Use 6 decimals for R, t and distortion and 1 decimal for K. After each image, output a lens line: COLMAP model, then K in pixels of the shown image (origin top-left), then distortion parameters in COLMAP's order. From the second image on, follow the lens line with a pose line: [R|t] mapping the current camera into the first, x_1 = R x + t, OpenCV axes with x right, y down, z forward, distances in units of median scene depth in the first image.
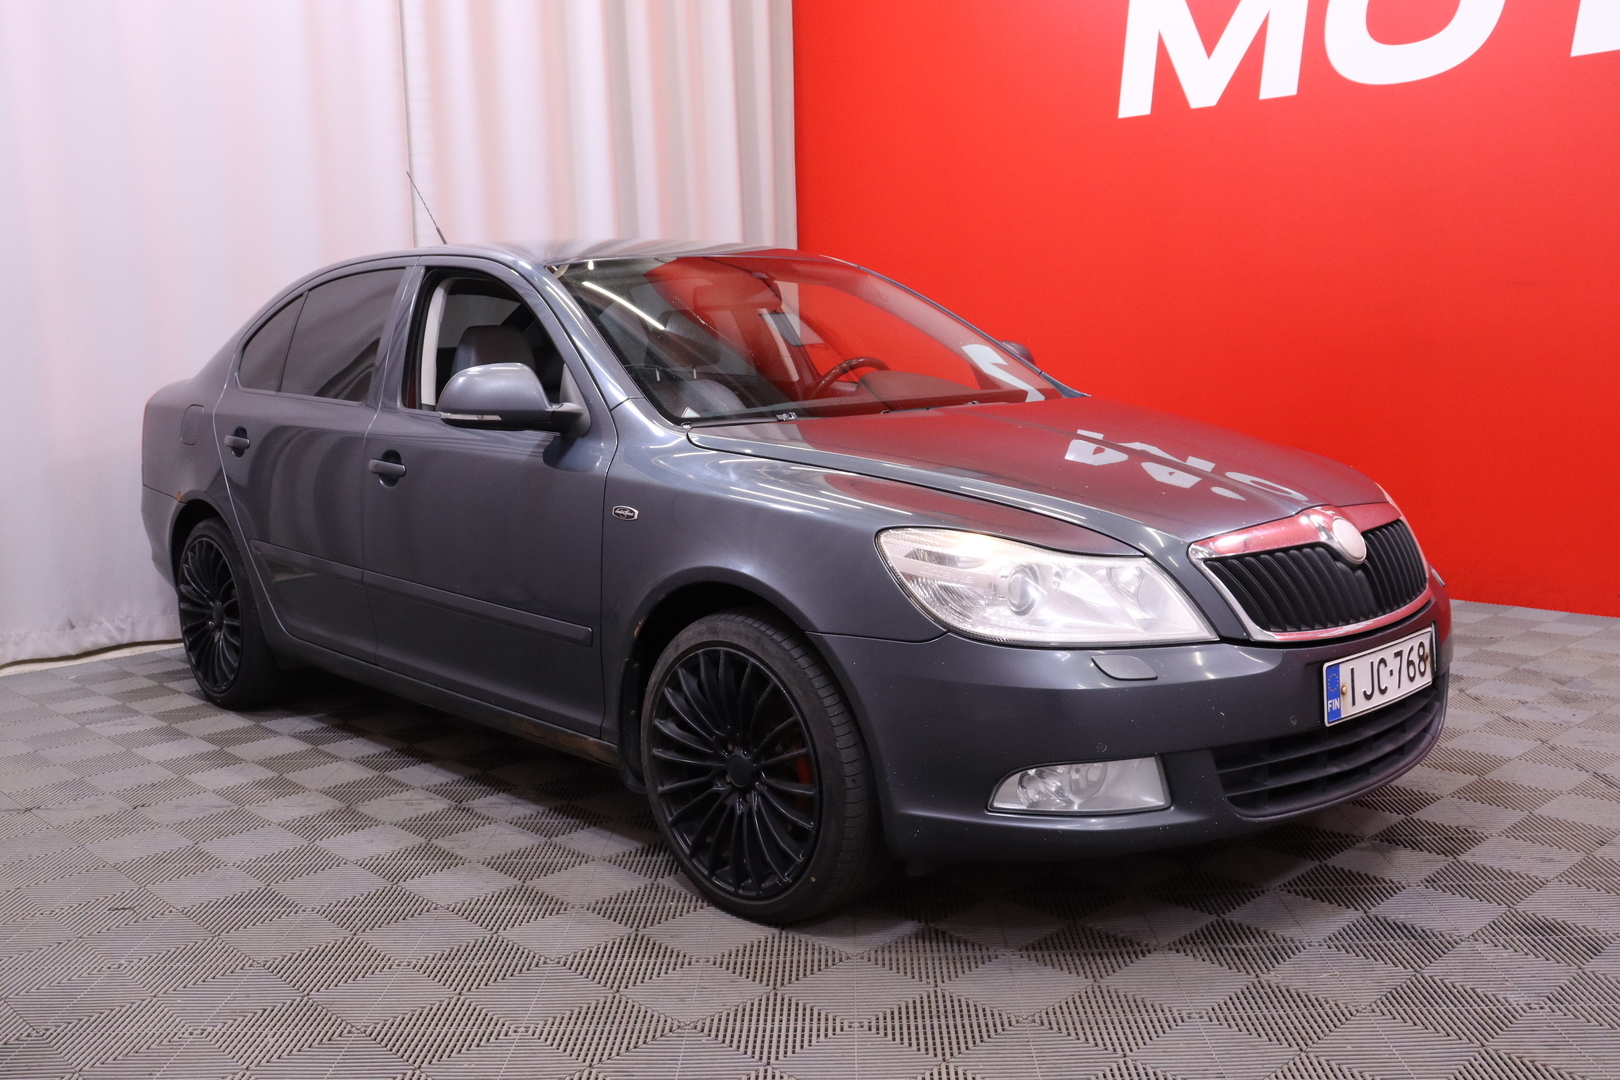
lens RADIAL K [[1661.6, 0, 810.5], [0, 1661.6, 540.0], [0, 0, 1]] dist [-0.088797, 0.000000]
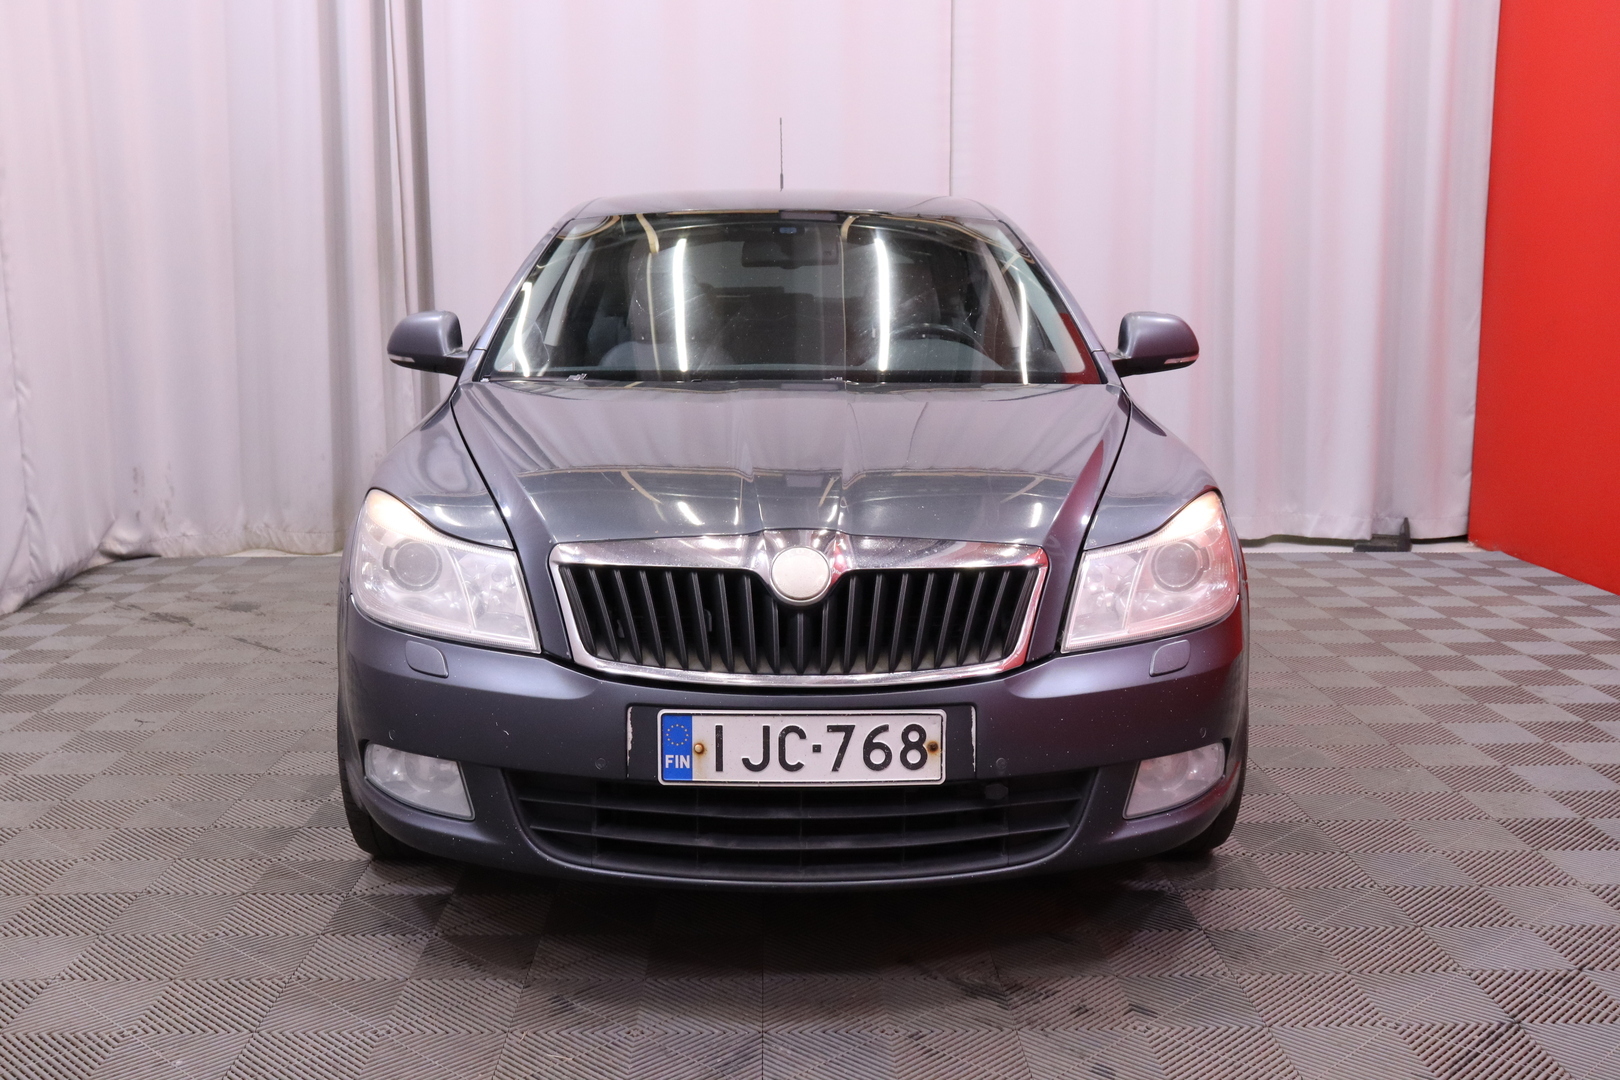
lens RADIAL K [[1624.1, 0, 801.1], [0, 1624.1, 543.4], [0, 0, 1]] dist [-0.023112, 0.000000]
pose [[0.727096, 0.135102, -0.673112, 0.909889], [-0.122965, 0.990219, 0.065922, -0.071636], [0.675434, 0.034838, 0.736597, 0.437500]]
